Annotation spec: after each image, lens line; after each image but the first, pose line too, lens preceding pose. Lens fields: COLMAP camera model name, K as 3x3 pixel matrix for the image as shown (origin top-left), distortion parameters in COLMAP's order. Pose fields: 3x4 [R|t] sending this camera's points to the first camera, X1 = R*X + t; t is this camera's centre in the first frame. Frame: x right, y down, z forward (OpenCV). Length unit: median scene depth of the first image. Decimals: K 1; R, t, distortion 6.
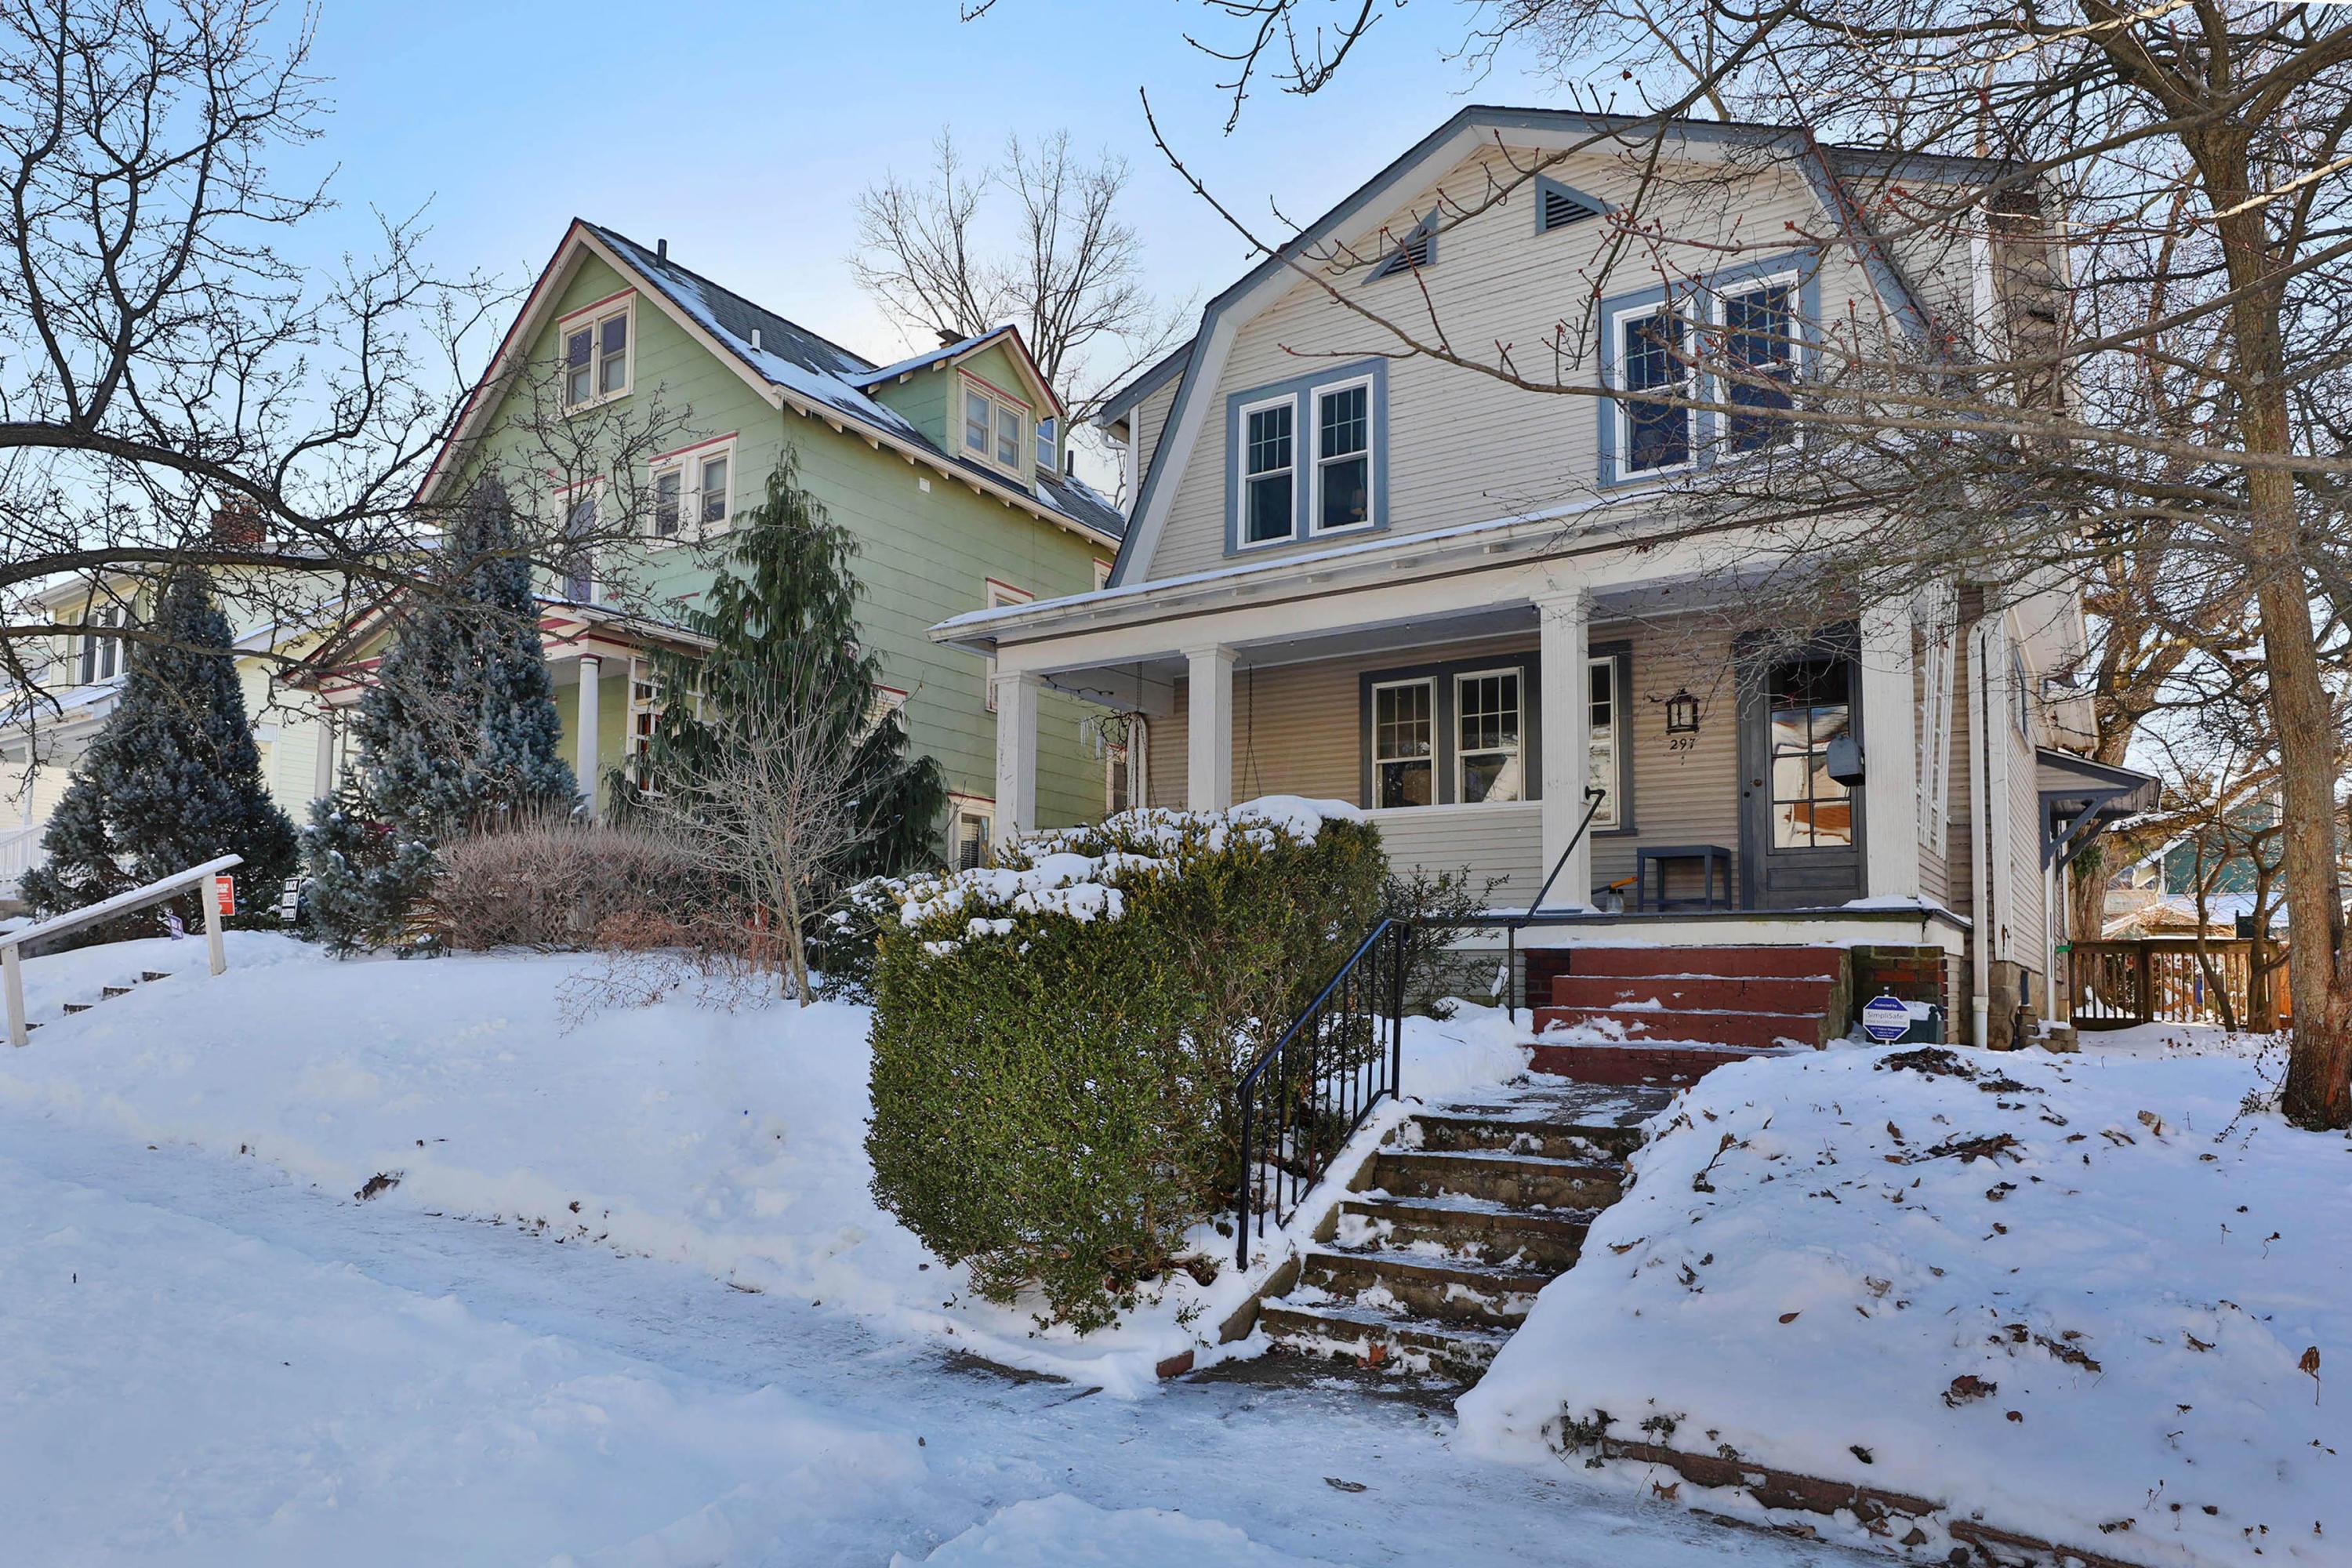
lens RADIAL K [[1415.5, 0, 1176.8], [0, 1415.5, 883.0], [0, 0, 1]] dist [-0.016399, 0.004280]
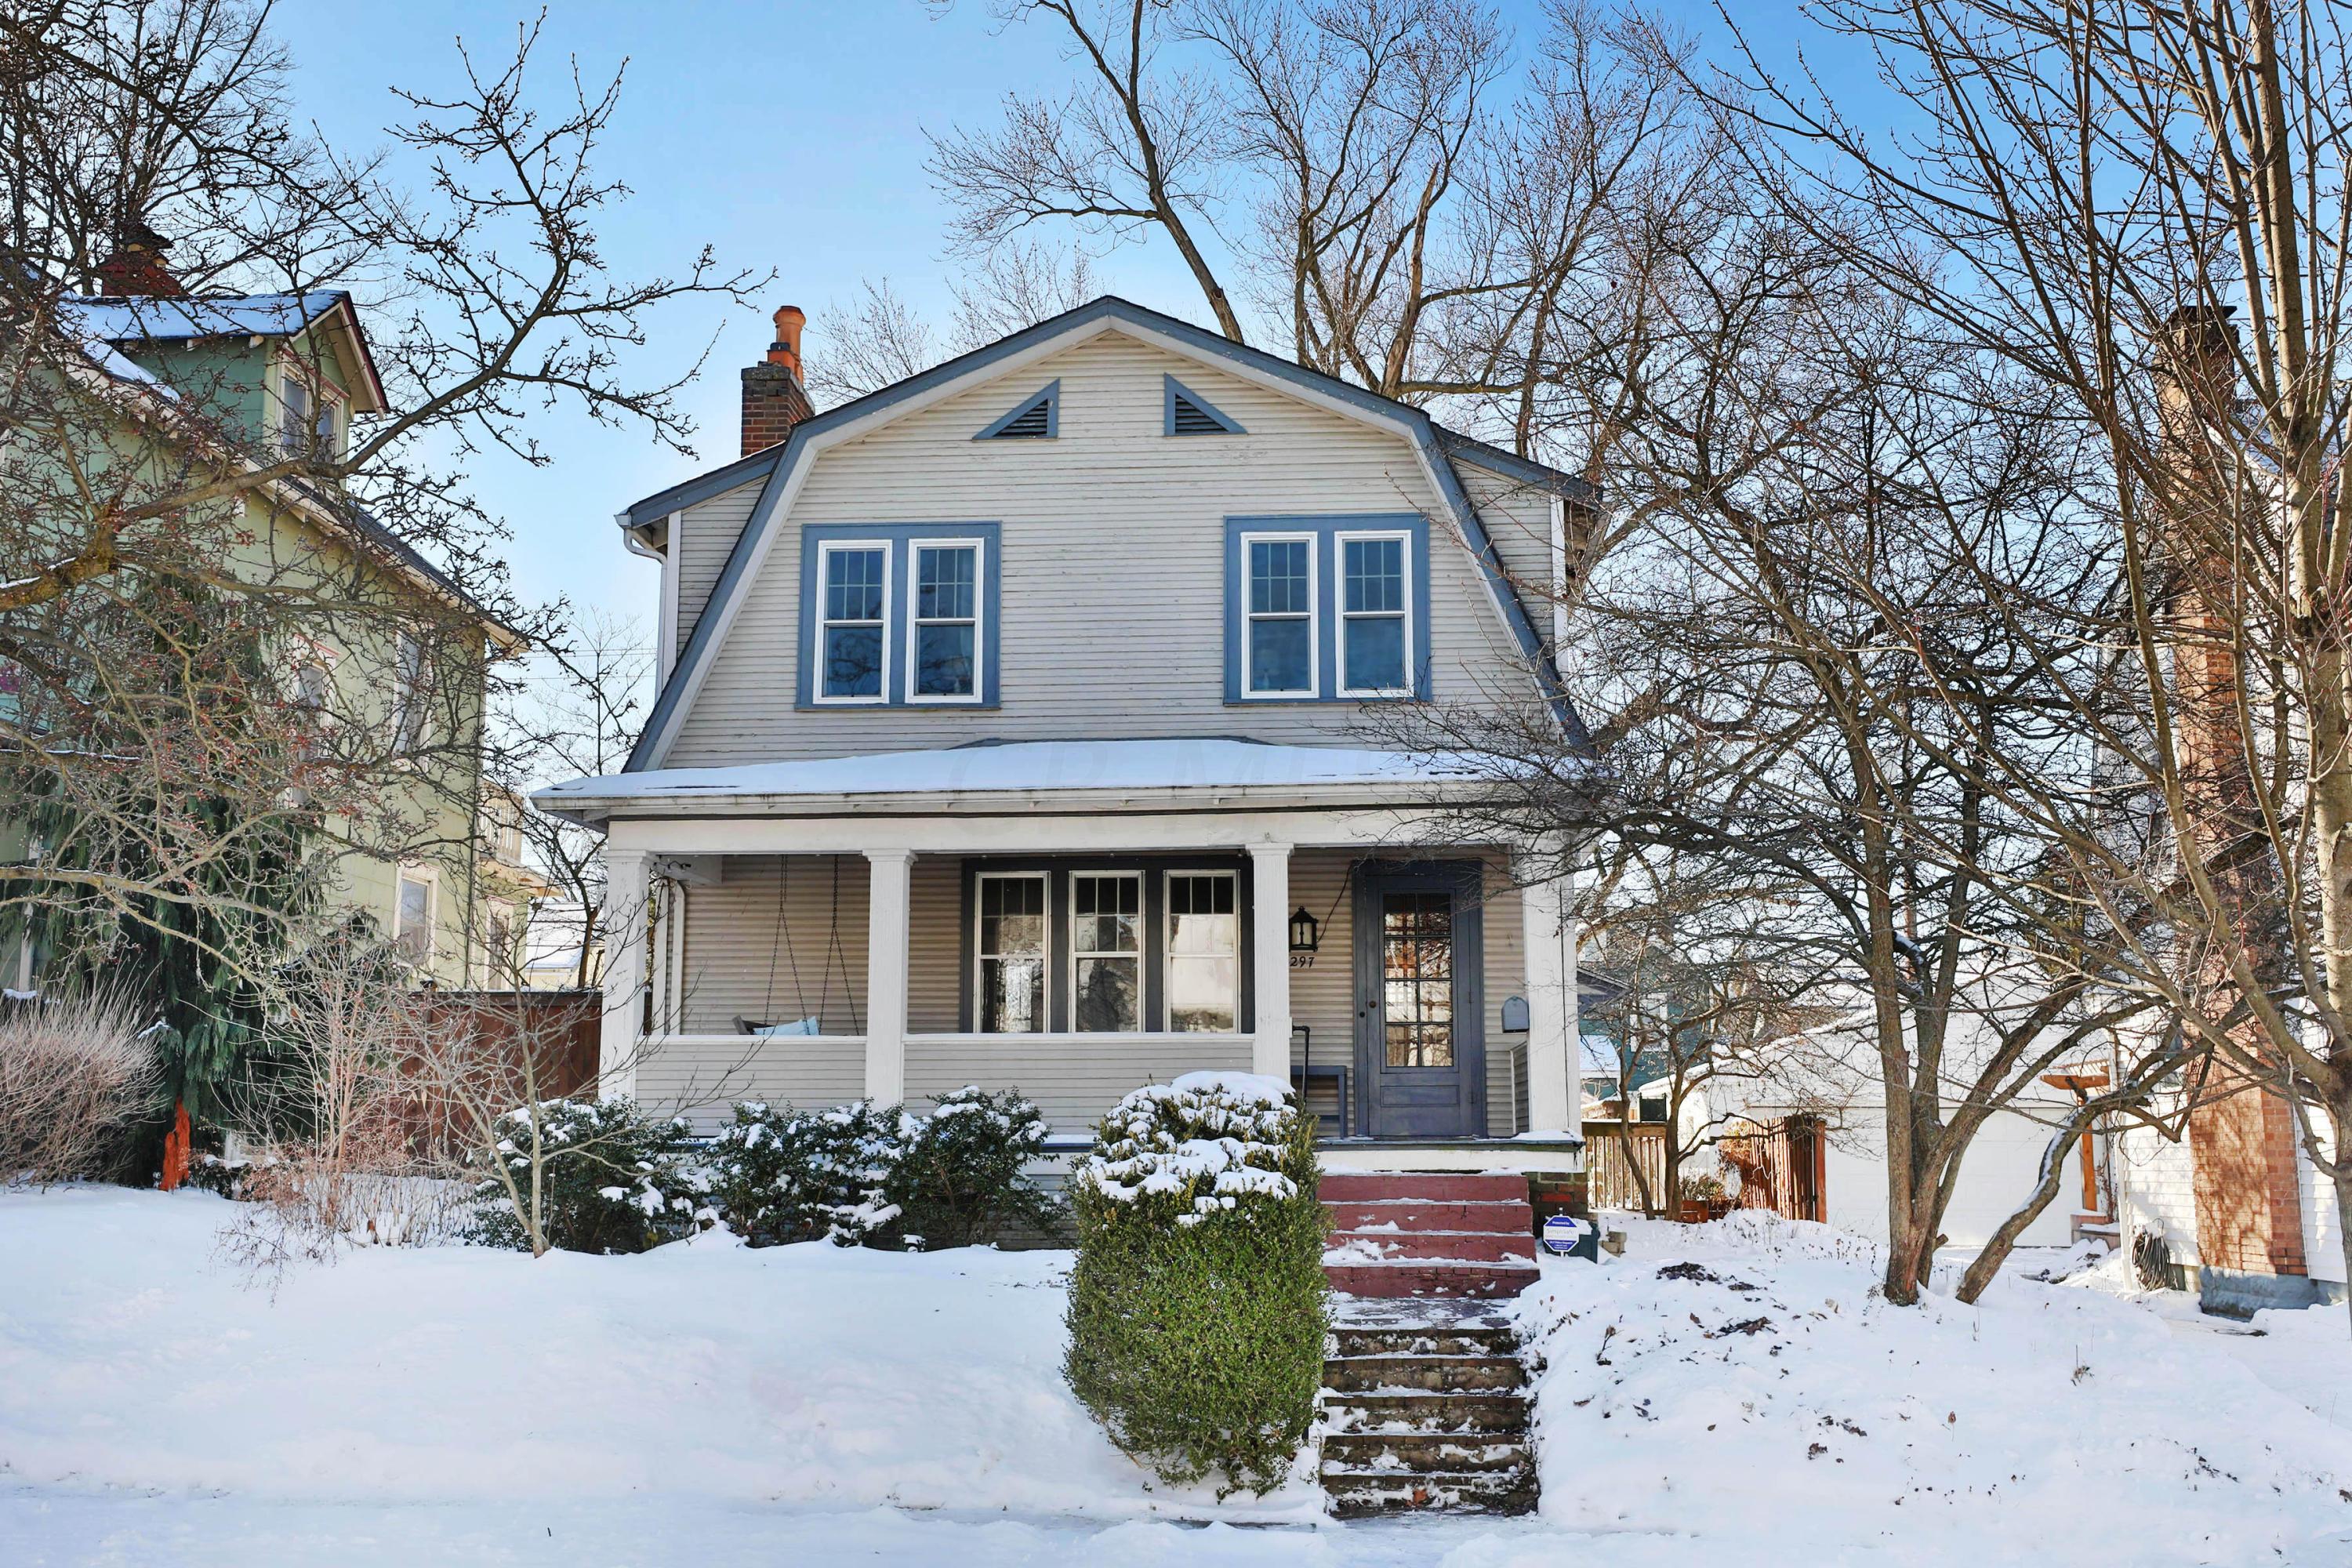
lens RADIAL K [[2329.3, 0, 1176.0], [0, 2329.3, 784.0], [0, 0, 1]] dist [0.042924, -0.003467]
pose [[0.862967, 0.062053, 0.501435, -0.833308], [-0.021928, 0.996094, -0.085529, -0.113565], [-0.504784, 0.062814, 0.860957, -0.616427]]
